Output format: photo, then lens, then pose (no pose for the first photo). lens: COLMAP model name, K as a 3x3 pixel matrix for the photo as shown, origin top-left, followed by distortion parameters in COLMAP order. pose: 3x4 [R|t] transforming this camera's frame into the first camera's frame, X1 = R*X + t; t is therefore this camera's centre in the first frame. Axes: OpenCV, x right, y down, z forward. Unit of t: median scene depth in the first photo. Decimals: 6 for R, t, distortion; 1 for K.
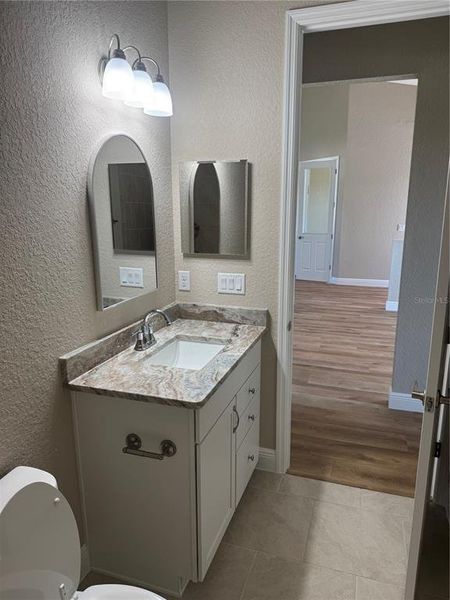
lens RADIAL K [[438.5, 0, 226.0], [0, 438.5, 301.3], [0, 0, 1]] dist [0.057609, -0.005949]
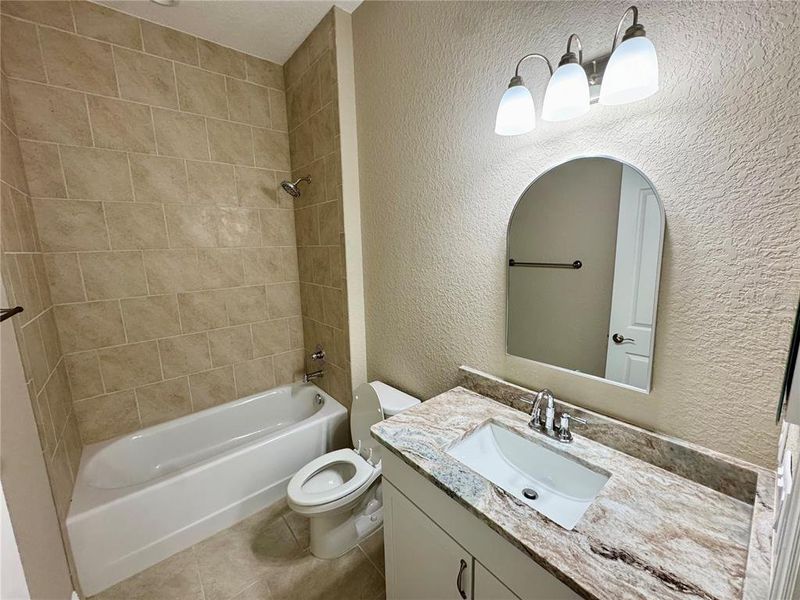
lens RADIAL K [[319.5, 0, 399.7], [0, 319.5, 299.0], [0, 0, 1]] dist [-0.001973, 0.000129]
pose [[-0.528340, 0.153713, -0.835002, 0.435013], [-0.159491, 0.947998, 0.275431, -0.261887], [0.833918, 0.278697, -0.476349, 1.125818]]
